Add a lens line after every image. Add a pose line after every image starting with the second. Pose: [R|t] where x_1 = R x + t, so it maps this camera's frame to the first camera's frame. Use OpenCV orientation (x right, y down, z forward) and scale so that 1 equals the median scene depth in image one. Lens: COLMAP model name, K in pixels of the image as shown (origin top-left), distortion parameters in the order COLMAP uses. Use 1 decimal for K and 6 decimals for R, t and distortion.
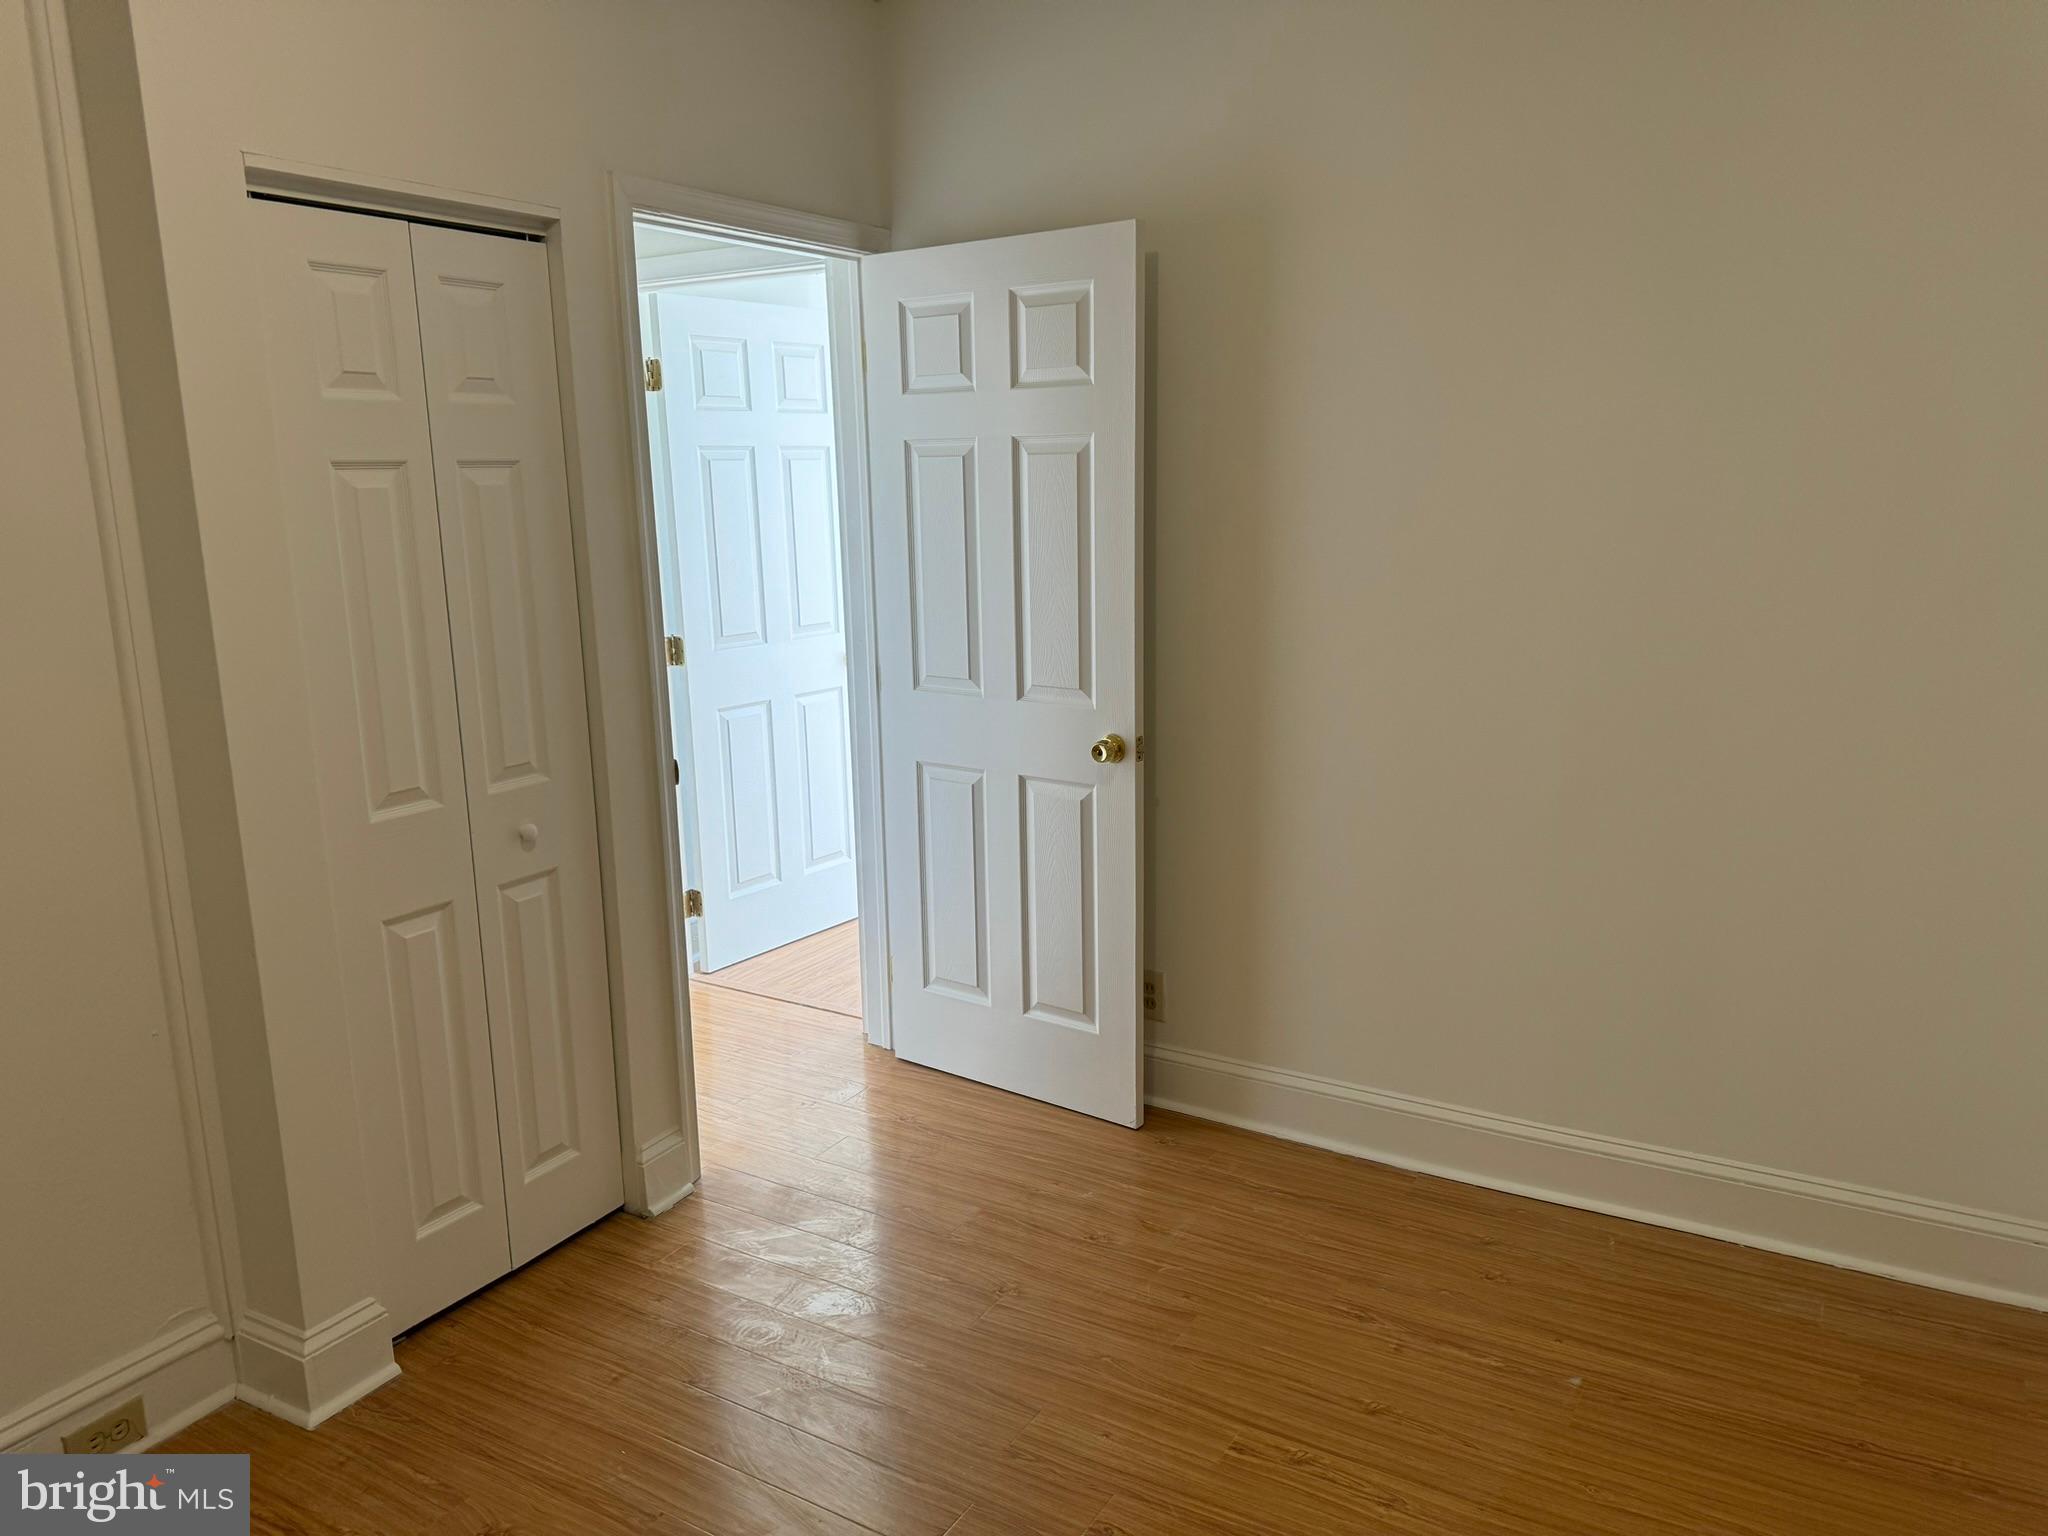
lens RADIAL K [[1447.8, 0, 1024.0], [0, 1447.8, 768.0], [0, 0, 1]] dist [0.096910, -0.148158]
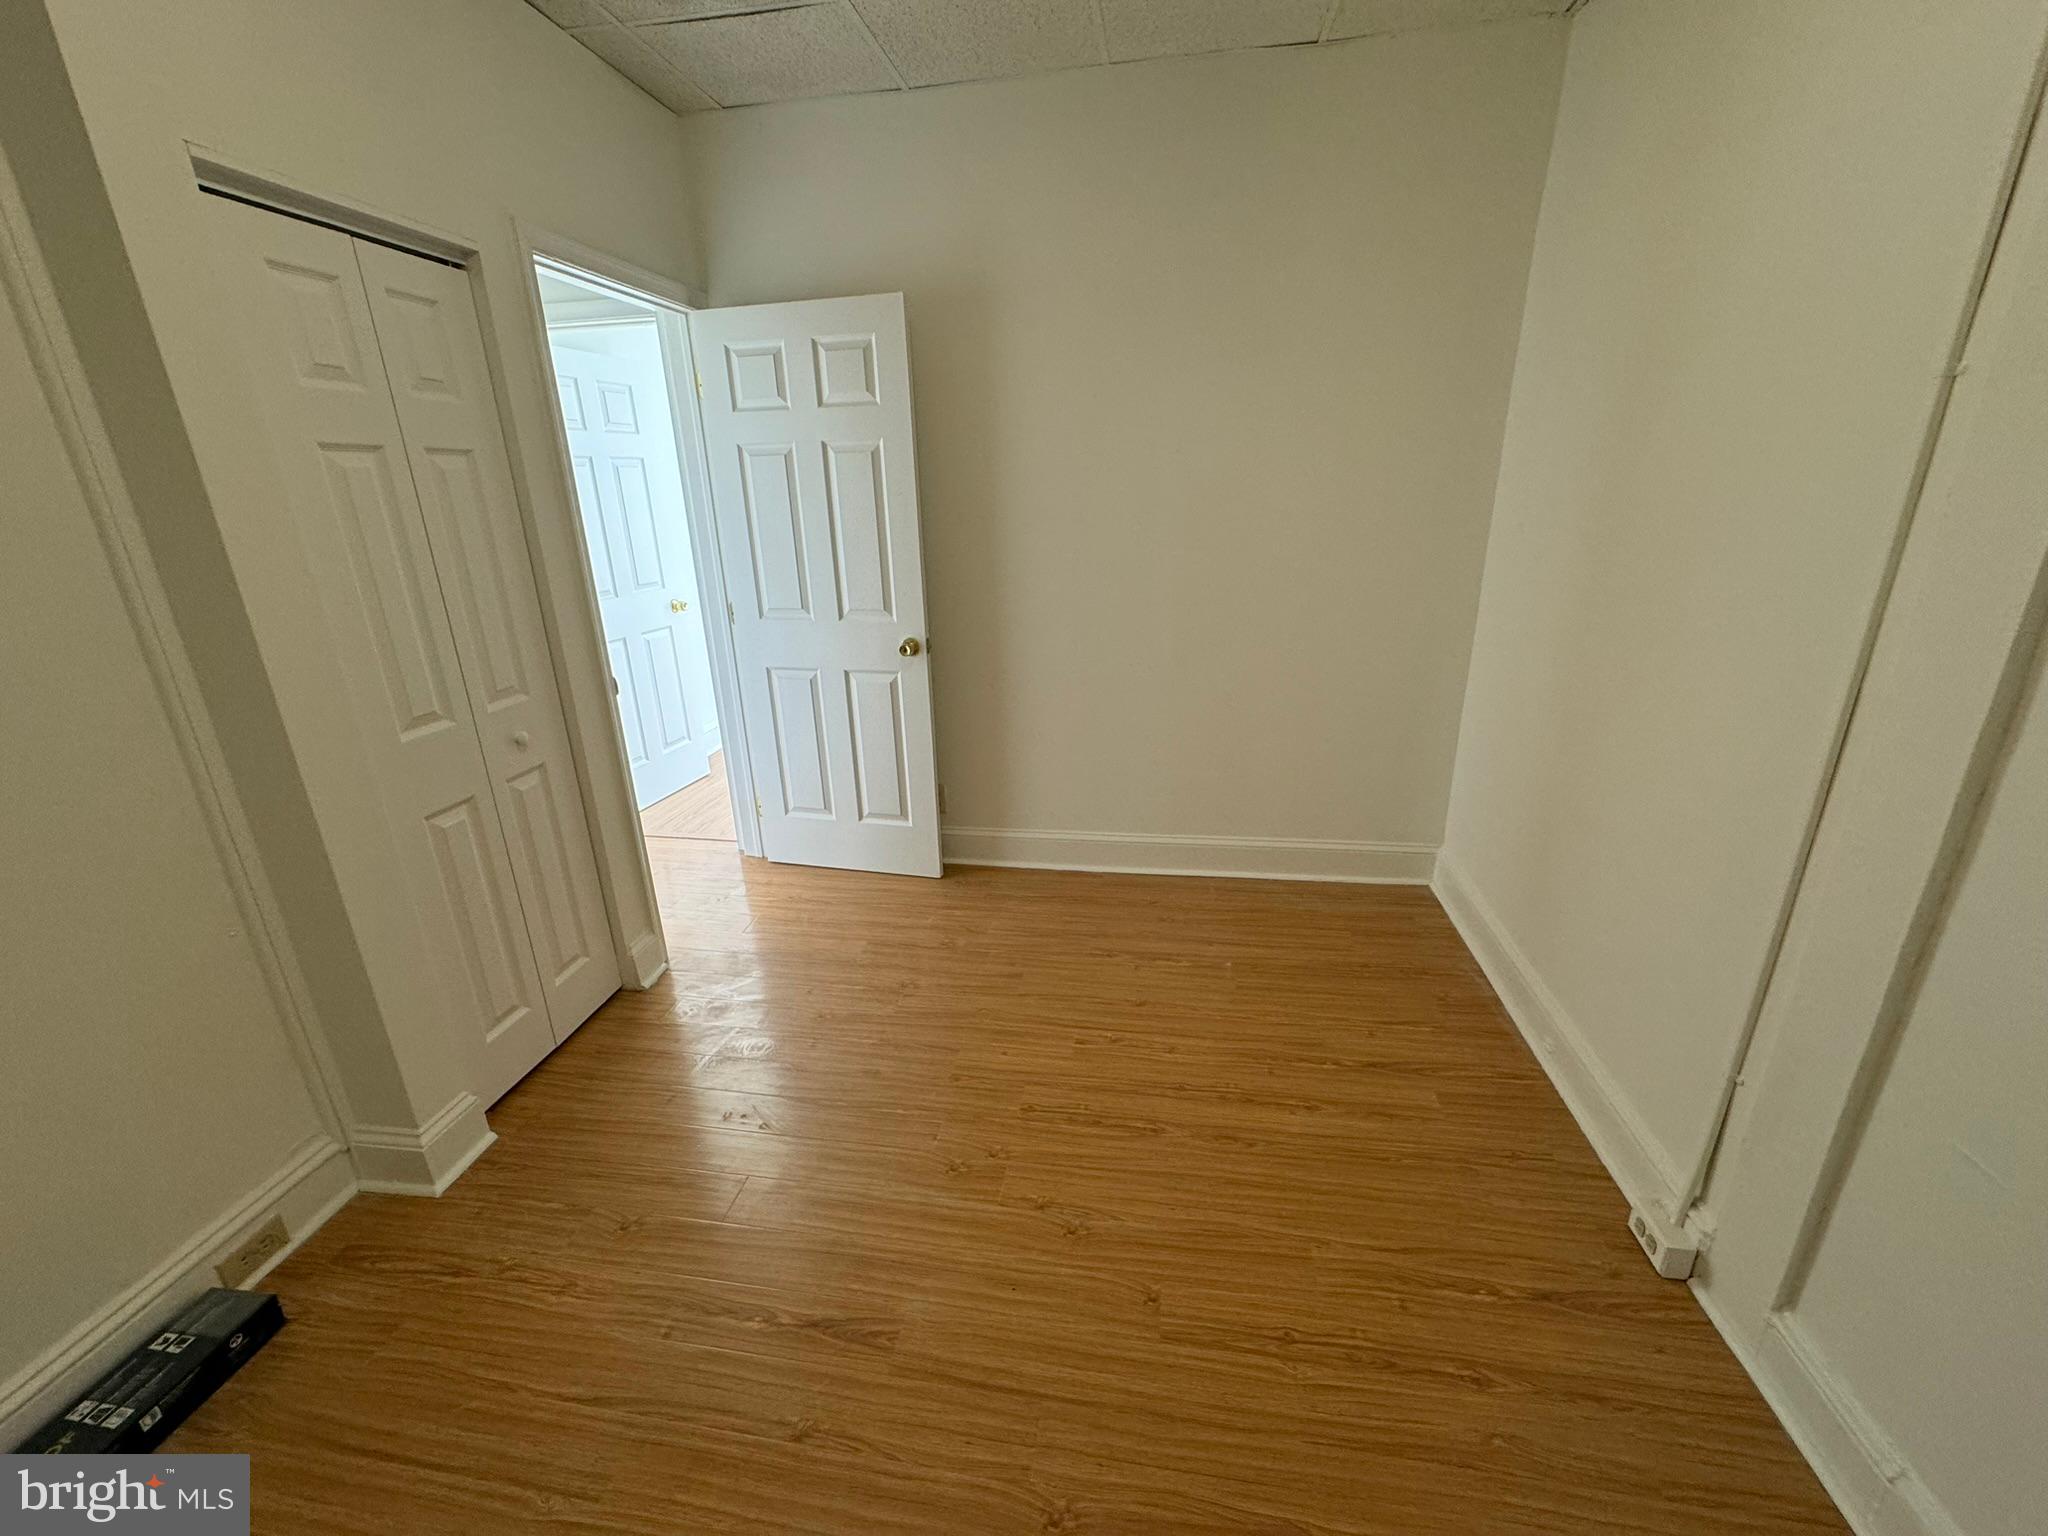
lens RADIAL K [[818.3, 0, 1029.5], [0, 818.3, 770.2], [0, 0, 1]] dist [-0.009955, -0.000958]
pose [[0.926094, -0.126381, 0.355496, -0.169244], [0.082269, 0.987199, 0.136639, 0.008765], [-0.368214, -0.097294, 0.924636, 0.131194]]
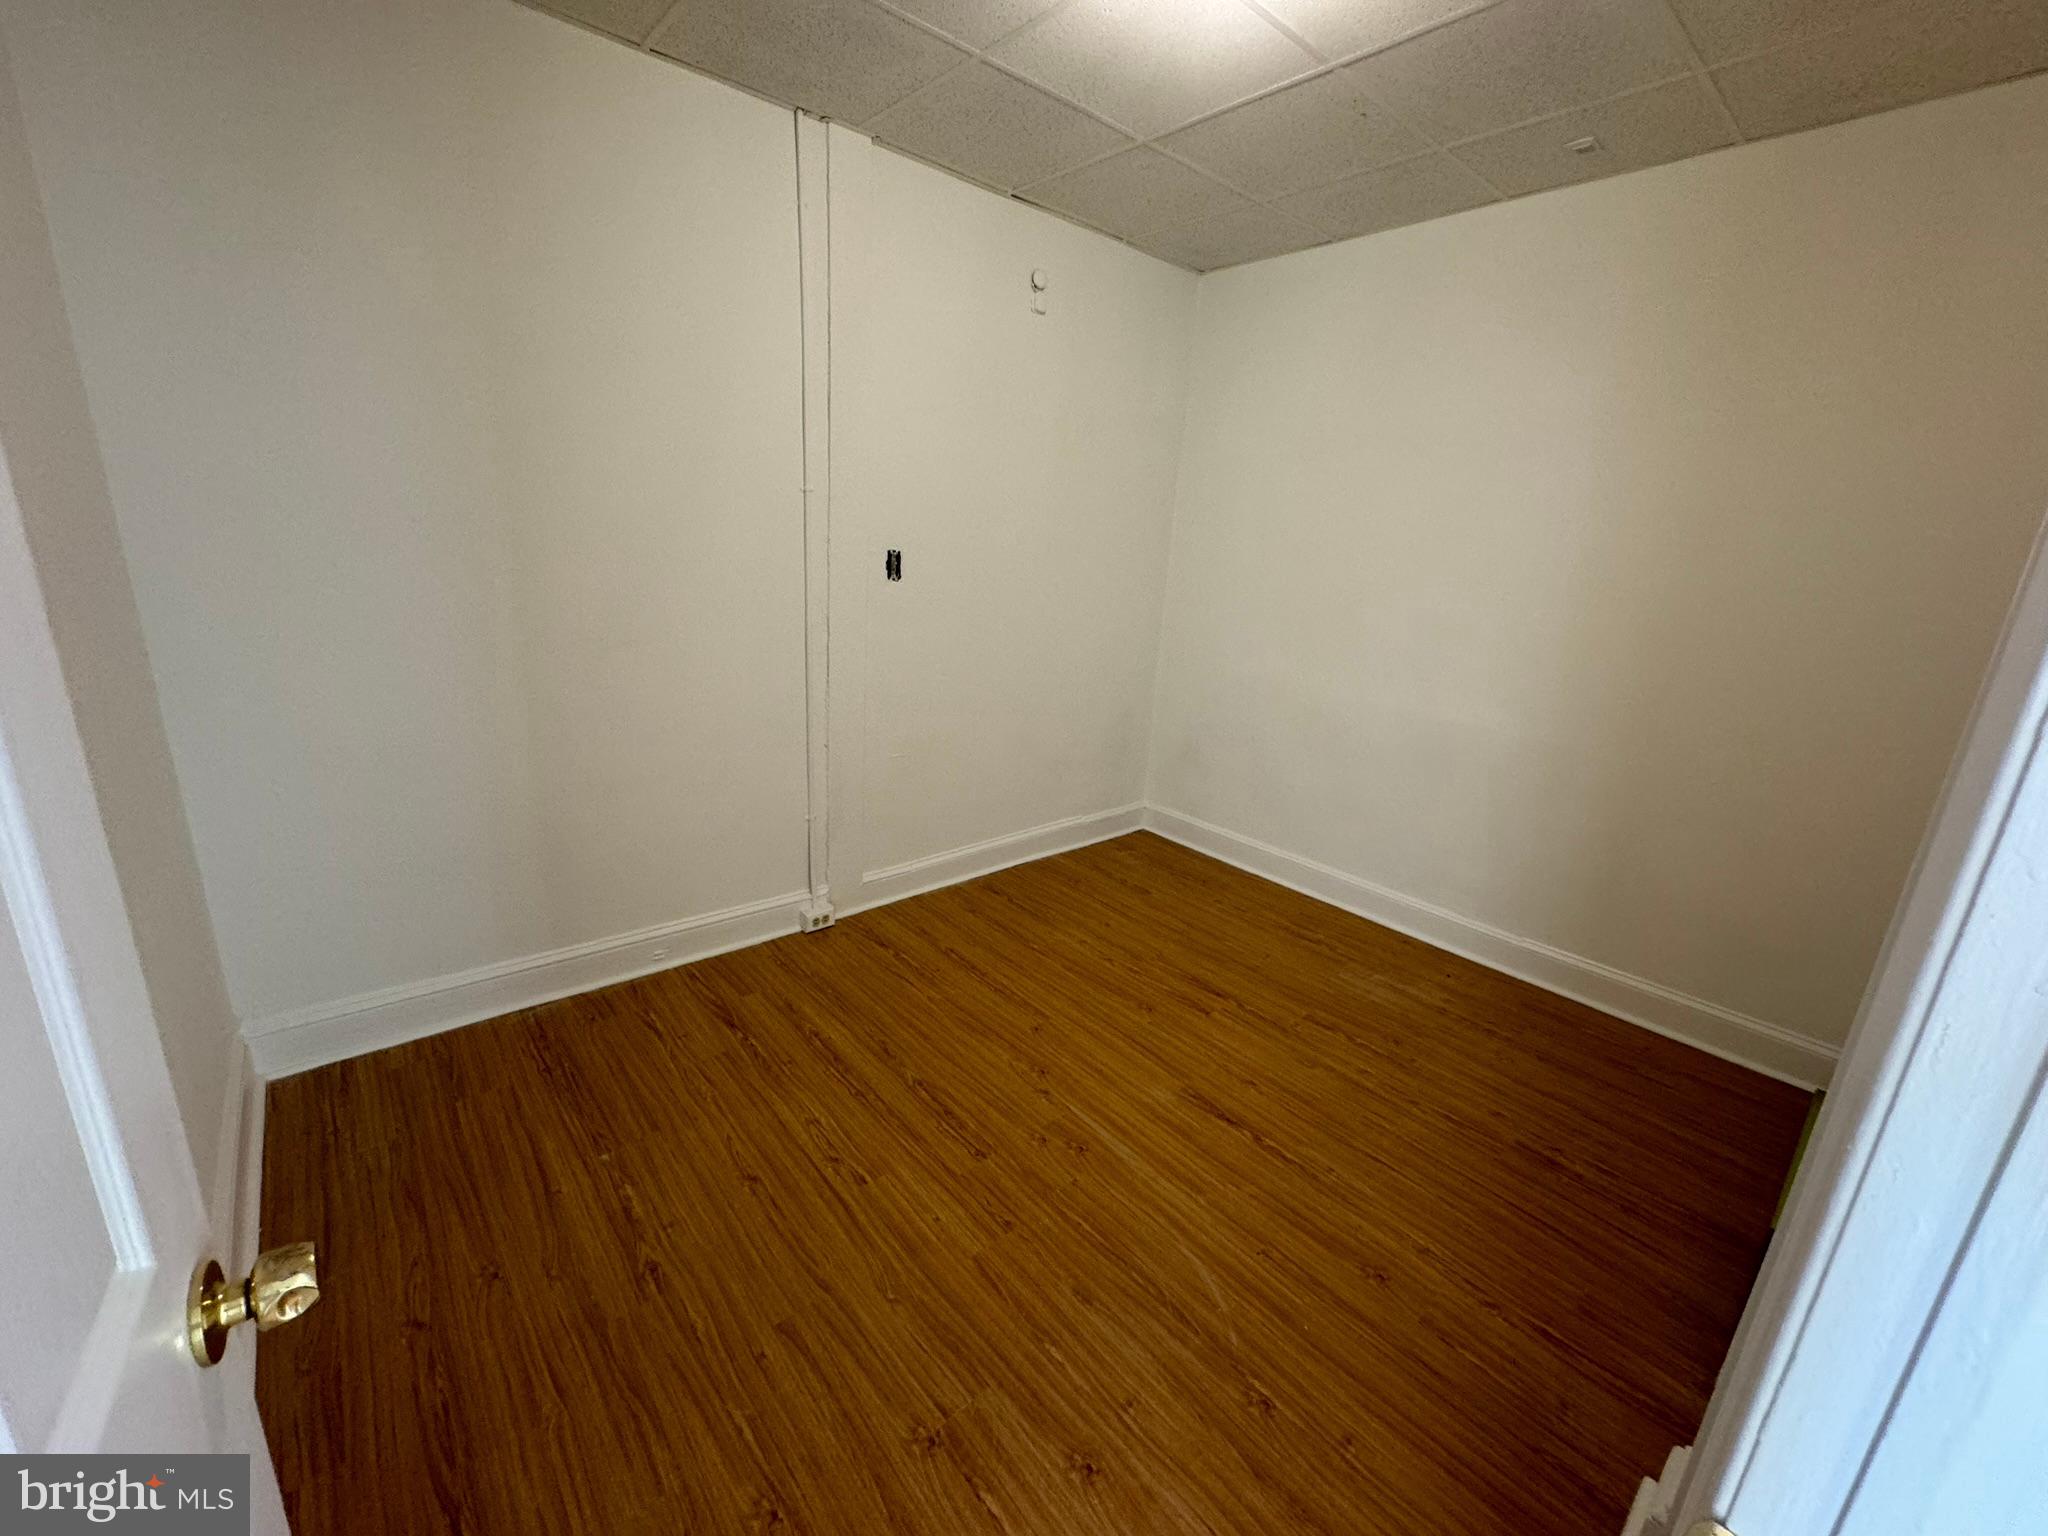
lens RADIAL K [[813.9, 0, 1026.0], [0, 813.9, 762.4], [0, 0, 1]] dist [-0.002777, 0.000027]
pose [[-0.954855, -0.107525, 0.276931, -0.151463], [0.025140, 0.899606, 0.435977, -0.207638], [-0.296007, 0.423257, -0.856290, 1.177429]]
